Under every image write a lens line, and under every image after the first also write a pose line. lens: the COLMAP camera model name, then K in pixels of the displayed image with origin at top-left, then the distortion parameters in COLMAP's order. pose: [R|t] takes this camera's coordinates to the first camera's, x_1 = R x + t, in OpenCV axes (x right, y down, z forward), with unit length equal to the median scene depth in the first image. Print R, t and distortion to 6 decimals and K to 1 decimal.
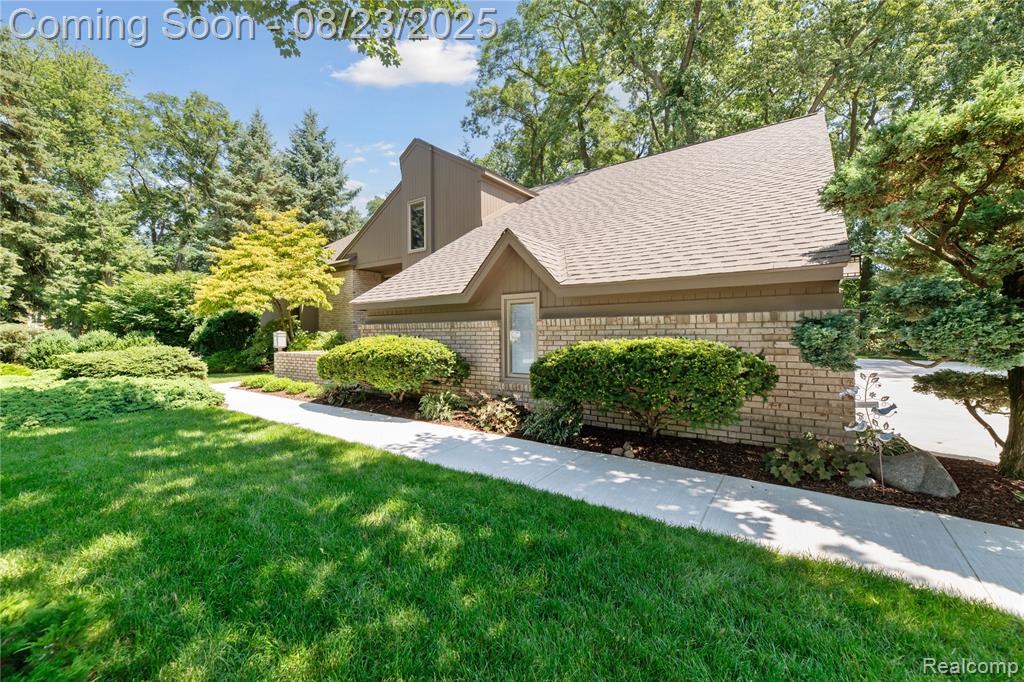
lens RADIAL K [[413.1, 0, 512.0], [0, 413.1, 341.0], [0, 0, 1]] dist [0.000174, 0.000012]
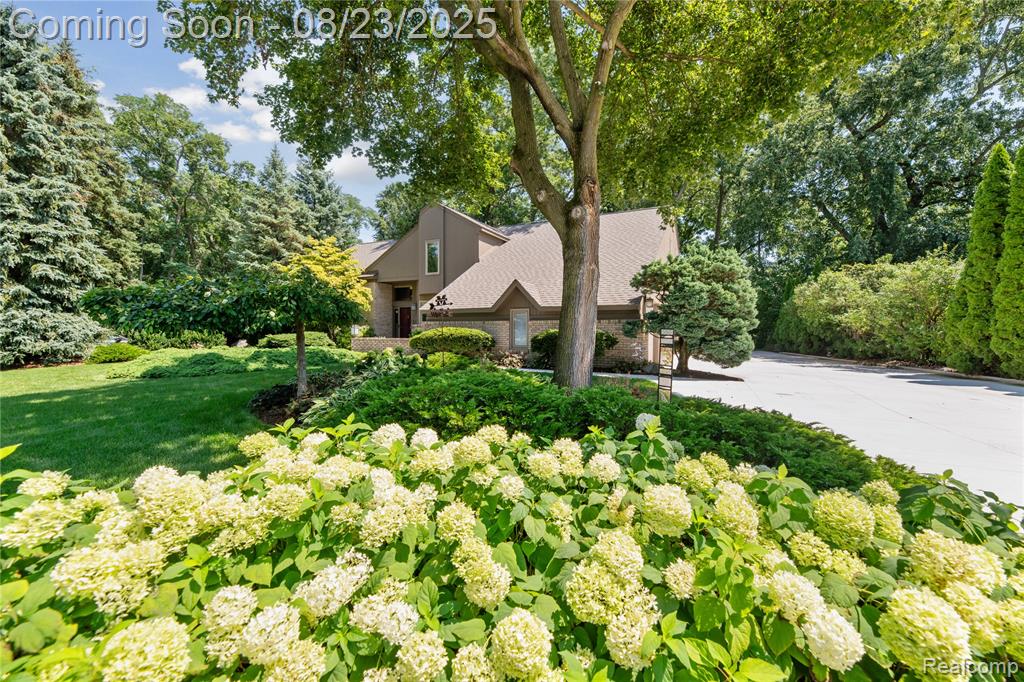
lens RADIAL K [[413.1, 0, 512.0], [0, 413.1, 341.0], [0, 0, 1]] dist [0.000174, 0.000012]
pose [[0.986887, 0.007664, 0.161229, -0.183502], [-0.008271, 0.999961, 0.003092, 0.024732], [-0.161199, -0.004385, 0.986912, -0.567829]]
